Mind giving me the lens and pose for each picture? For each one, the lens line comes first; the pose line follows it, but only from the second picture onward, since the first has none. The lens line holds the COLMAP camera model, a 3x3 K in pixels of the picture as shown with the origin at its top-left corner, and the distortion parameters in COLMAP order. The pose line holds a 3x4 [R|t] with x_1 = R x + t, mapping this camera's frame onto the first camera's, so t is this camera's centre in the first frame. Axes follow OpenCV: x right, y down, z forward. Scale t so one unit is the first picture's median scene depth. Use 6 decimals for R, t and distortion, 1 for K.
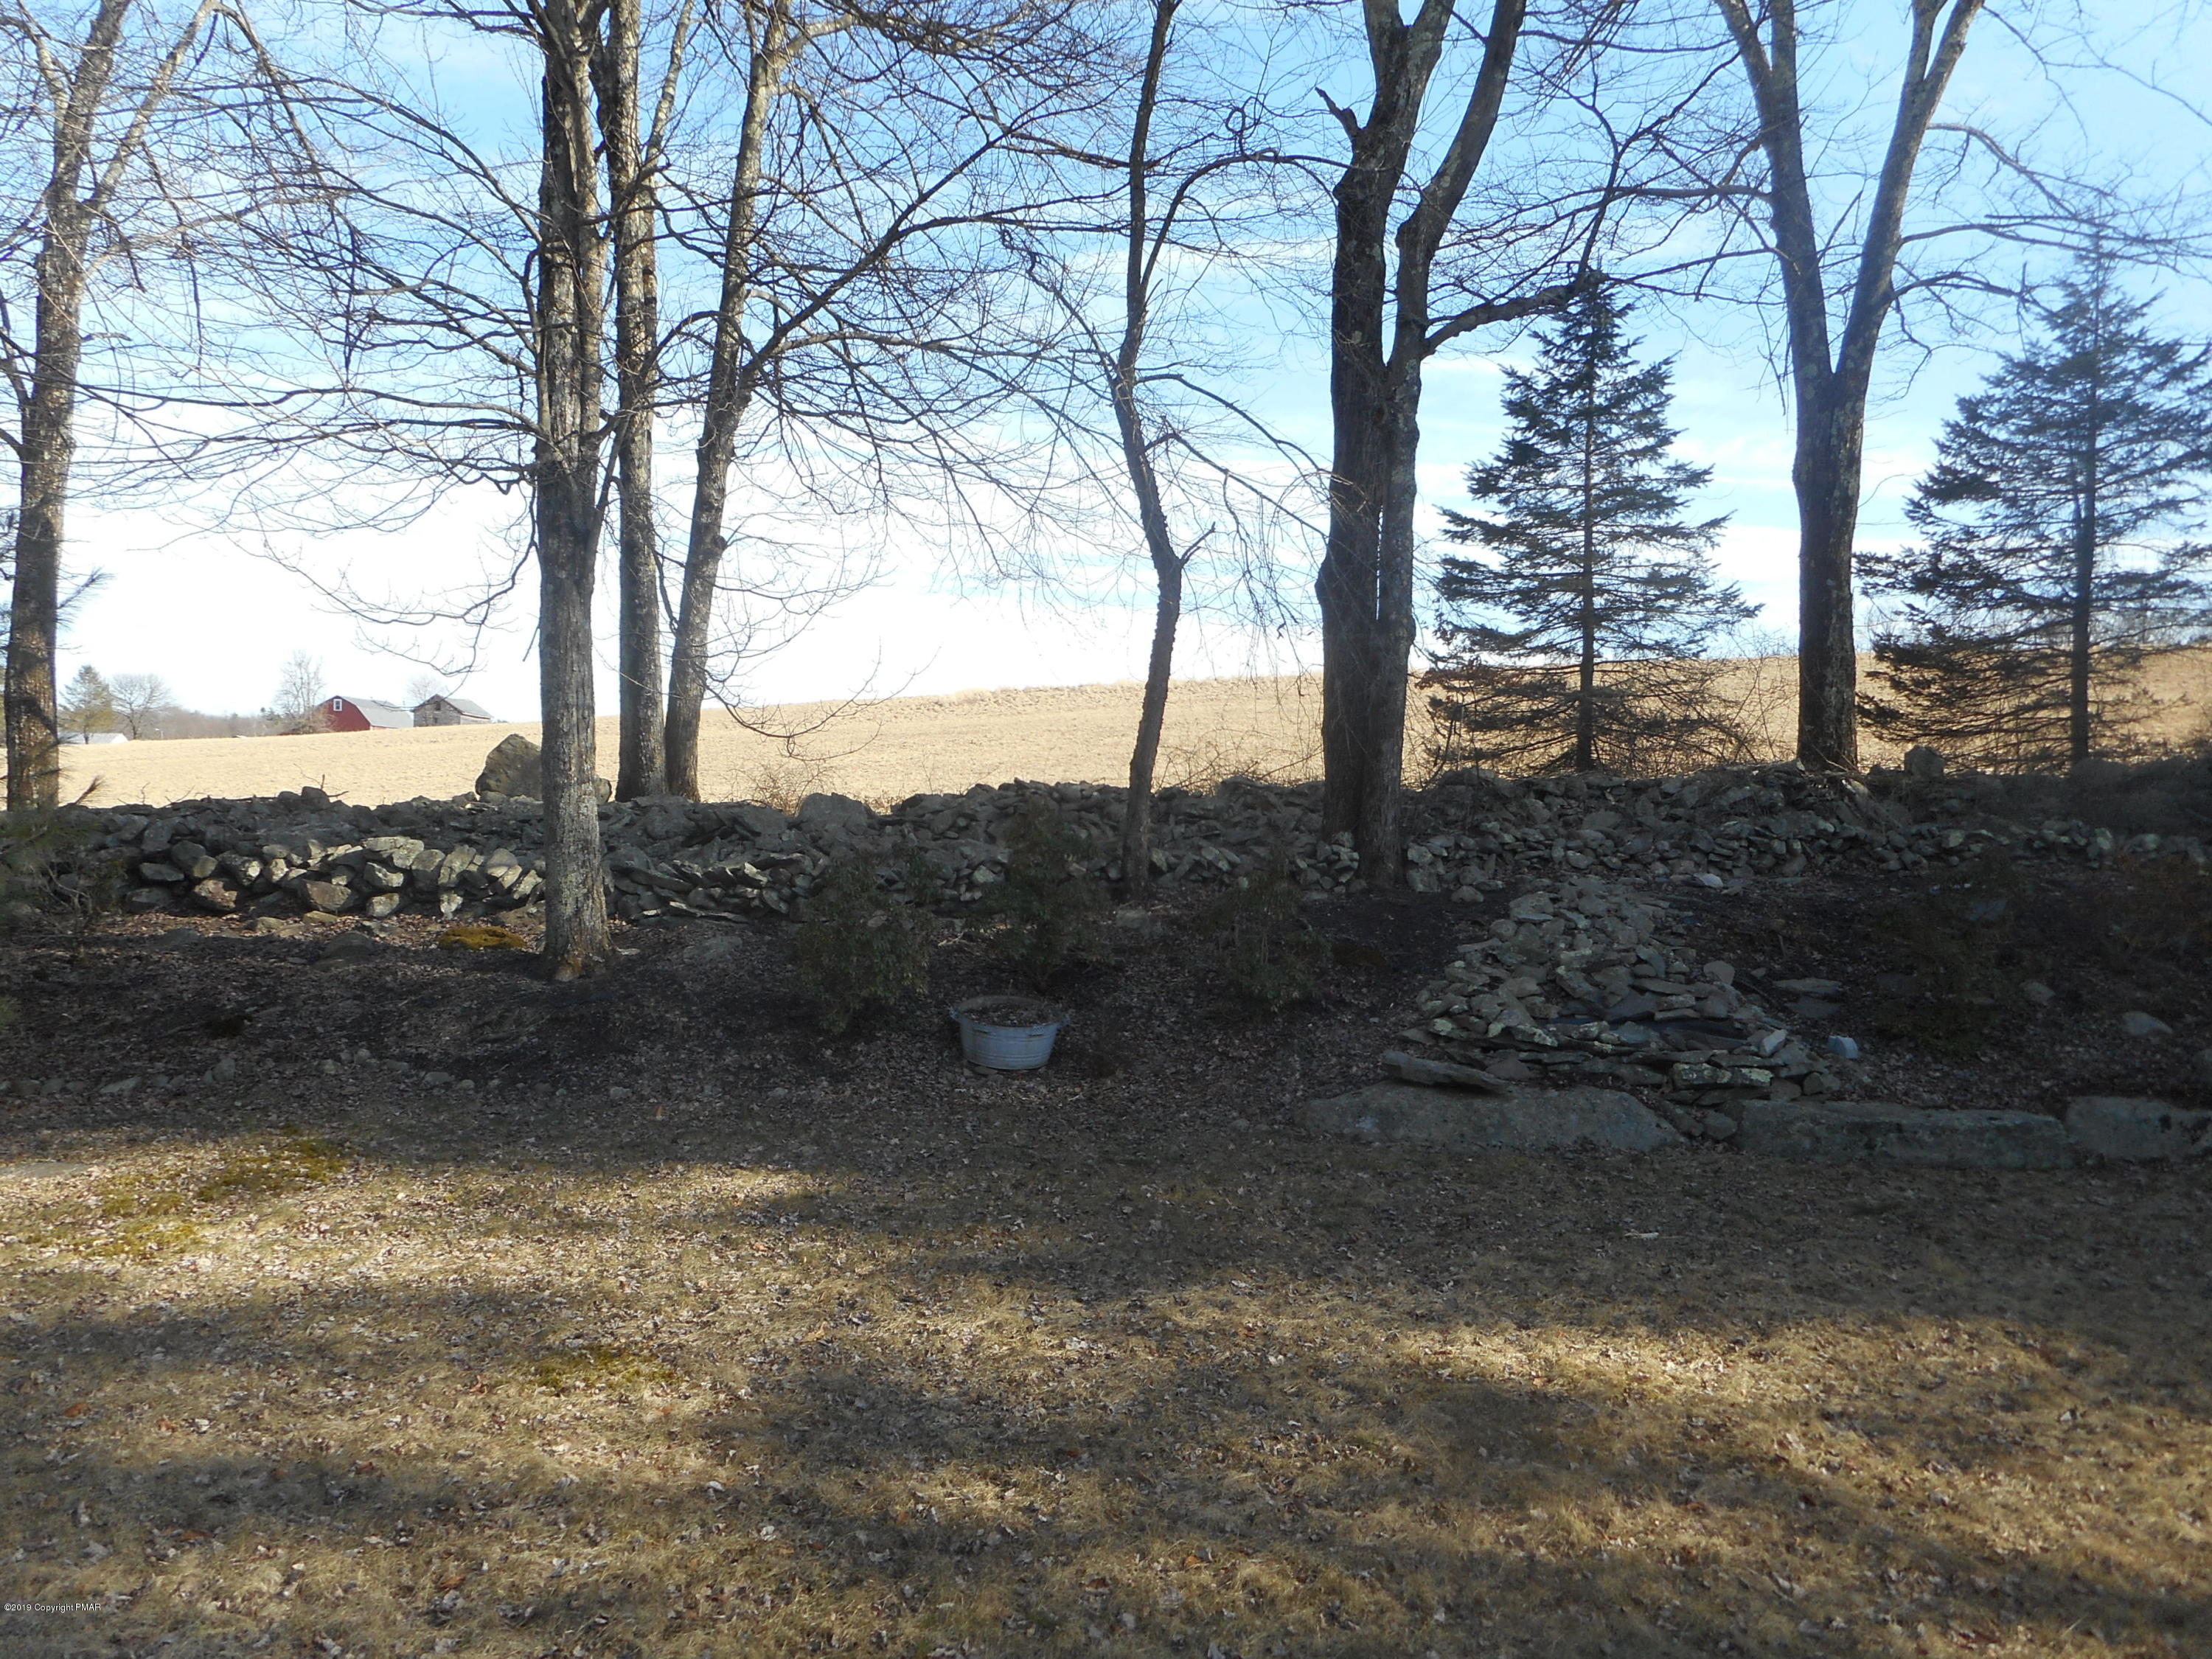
lens RADIAL K [[1618.1, 0, 1106.0], [0, 1618.1, 829.5], [0, 0, 1]] dist [-0.007897, -0.001125]
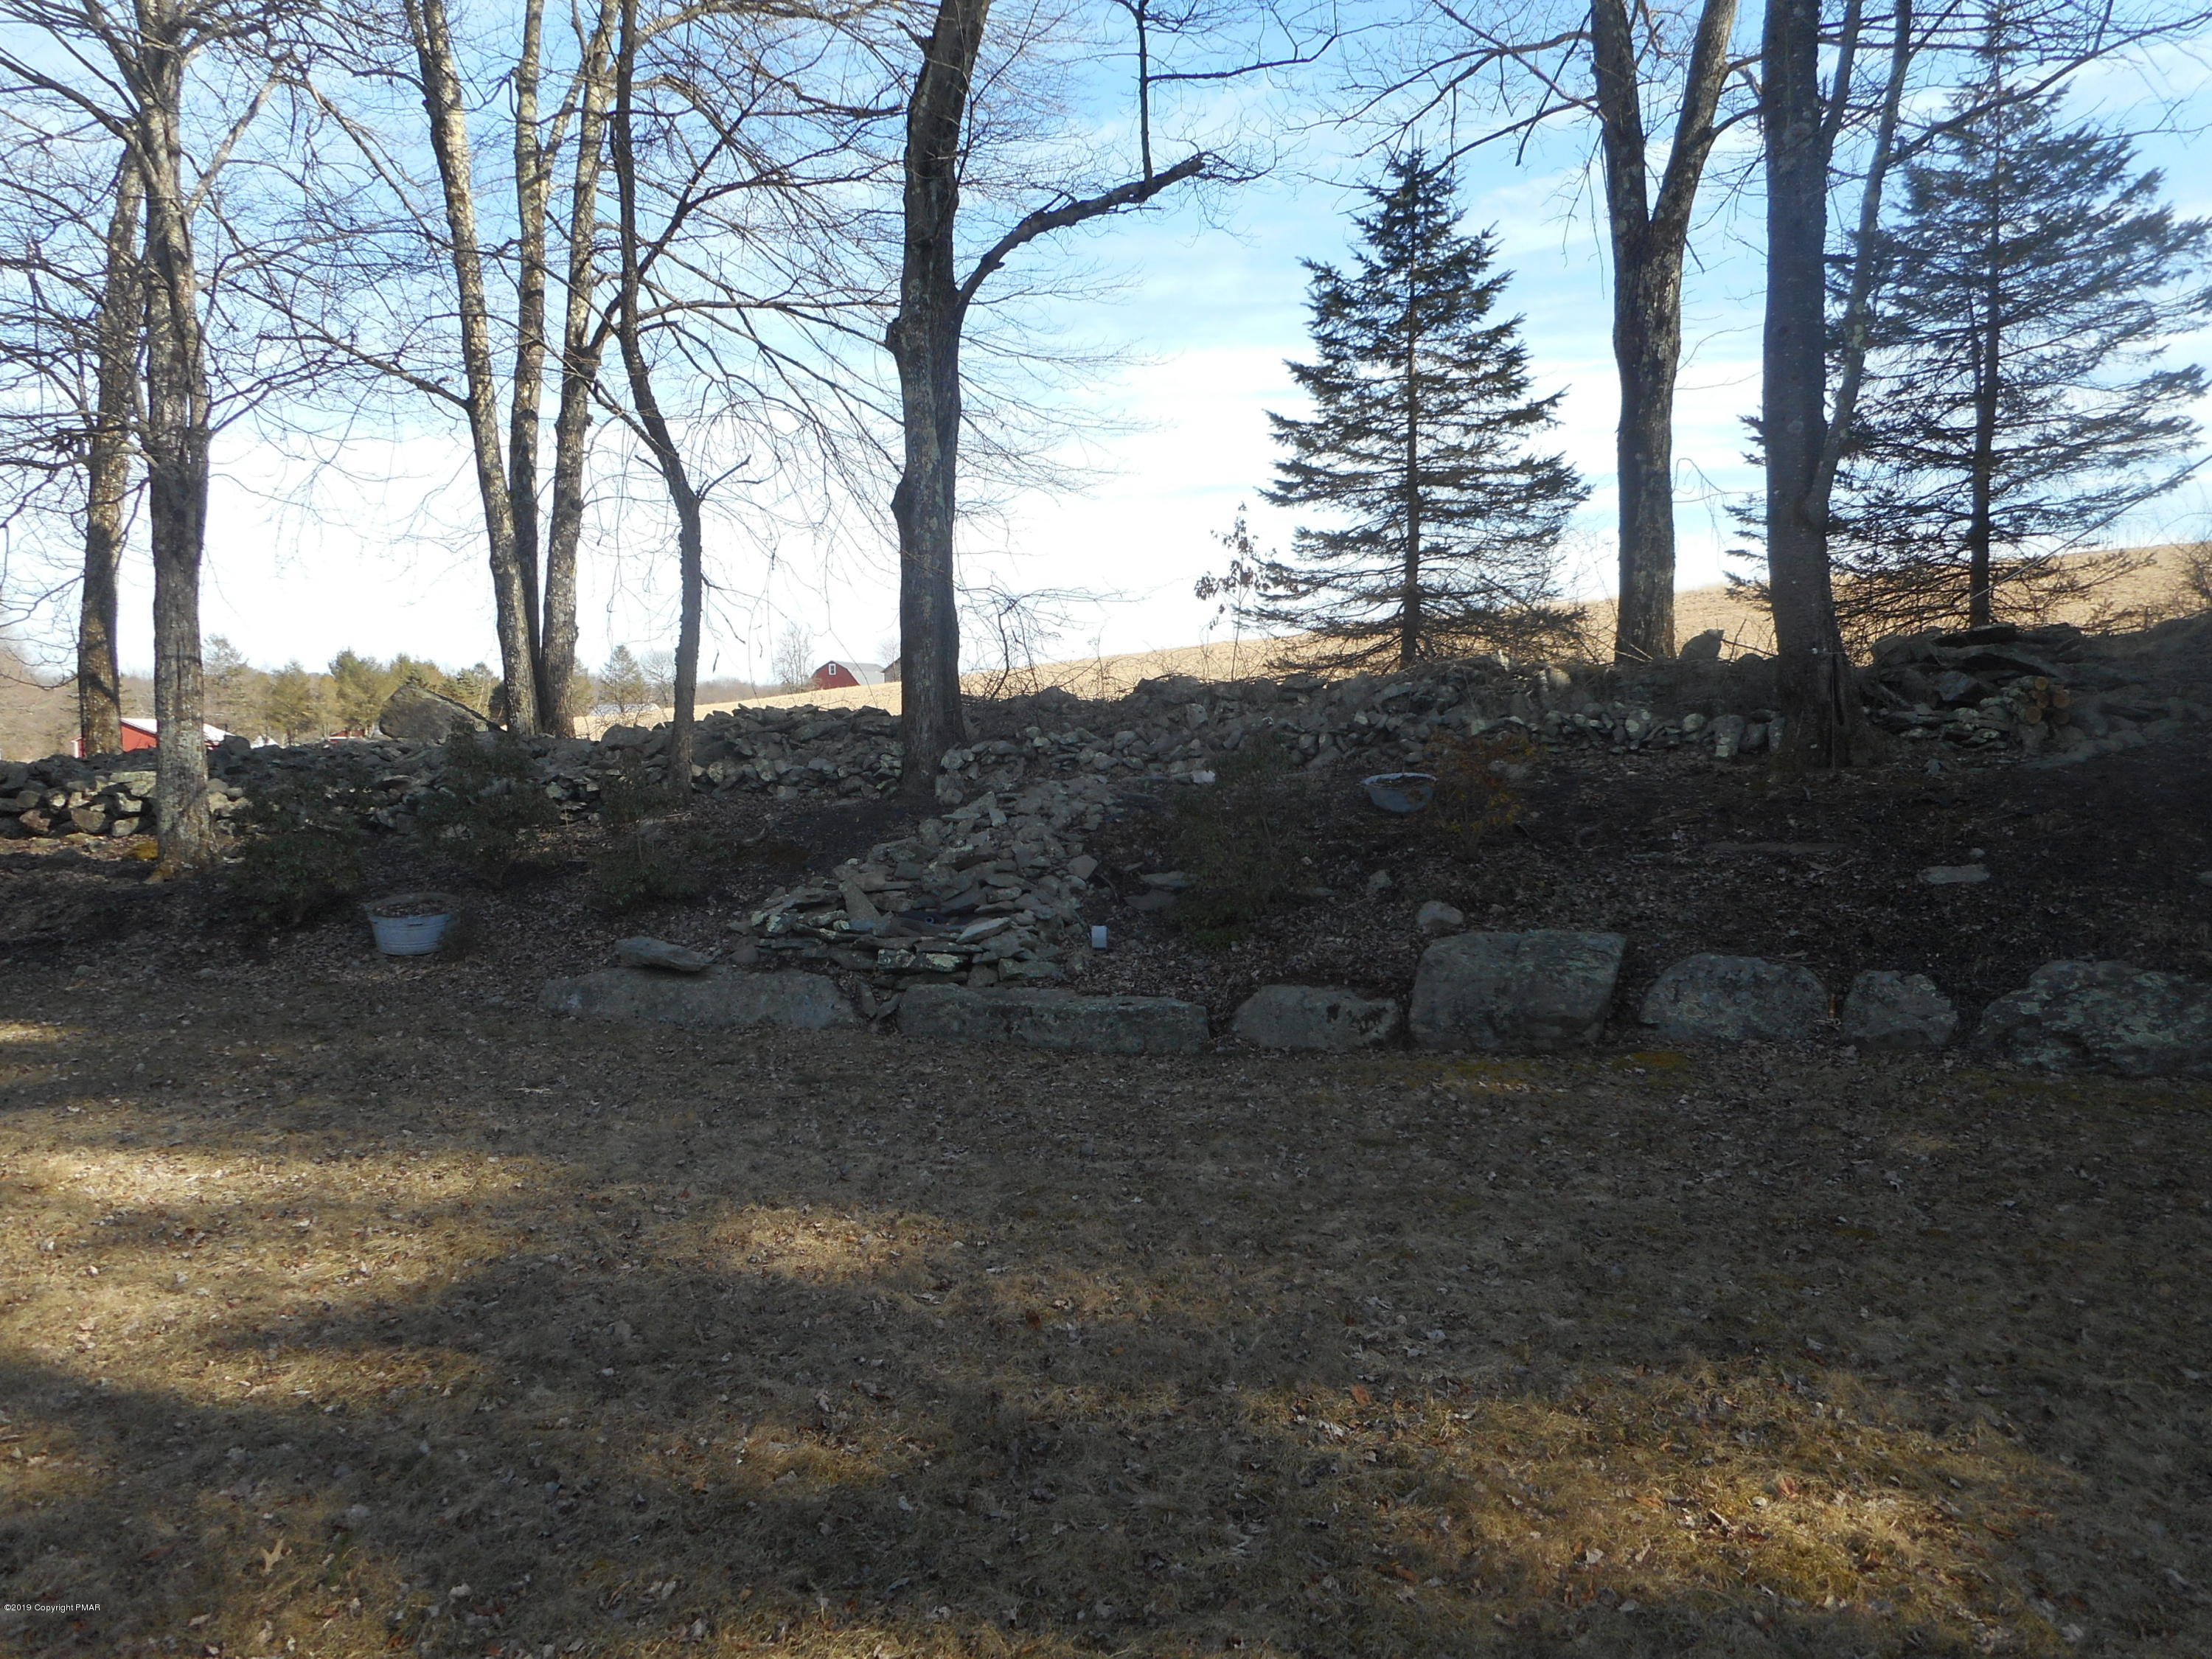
lens RADIAL K [[1609.8, 0, 1106.0], [0, 1609.8, 829.5], [0, 0, 1]] dist [-0.014562, -0.001943]
pose [[0.959511, -0.018335, -0.281073, 0.583124], [0.028841, 0.999030, 0.033286, 0.028294], [0.280190, -0.040045, 0.959109, 0.040599]]
